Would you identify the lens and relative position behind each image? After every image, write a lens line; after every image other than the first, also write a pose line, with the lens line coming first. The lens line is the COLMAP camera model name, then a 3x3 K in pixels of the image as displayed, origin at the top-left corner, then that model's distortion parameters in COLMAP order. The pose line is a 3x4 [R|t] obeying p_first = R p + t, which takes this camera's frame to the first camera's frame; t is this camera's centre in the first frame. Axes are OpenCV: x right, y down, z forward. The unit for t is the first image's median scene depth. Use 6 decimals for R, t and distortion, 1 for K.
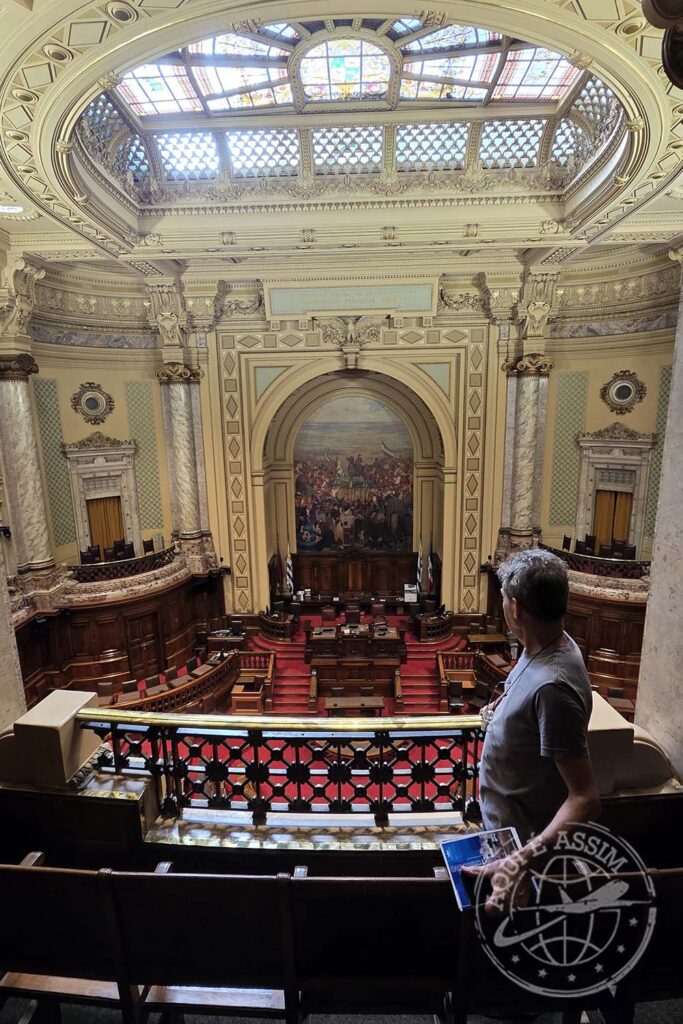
lens RADIAL K [[489.0, 0, 344.5], [0, 489.0, 511.6], [0, 0, 1]] dist [0.004636, -0.002338]
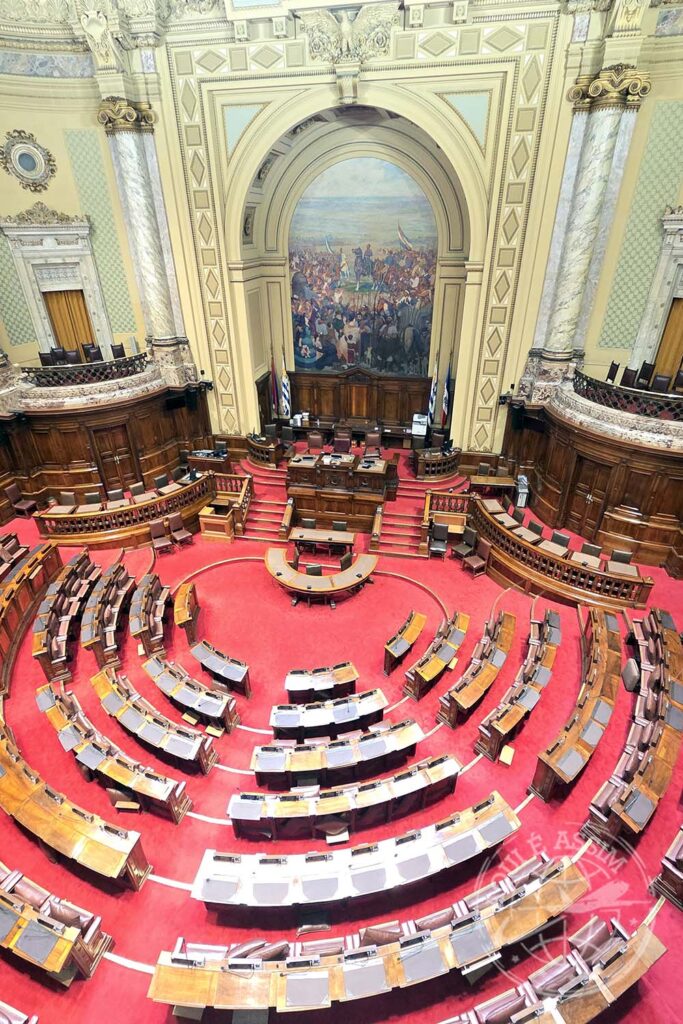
lens RADIAL K [[489.0, 0, 336.8], [0, 489.0, 507.1], [0, 0, 1]] dist [0.004636, -0.002338]
pose [[0.986696, 0.089993, -0.135394, 0.147777], [-0.040994, 0.943628, 0.328459, 0.029936], [0.157321, -0.318539, 0.934764, 0.139562]]
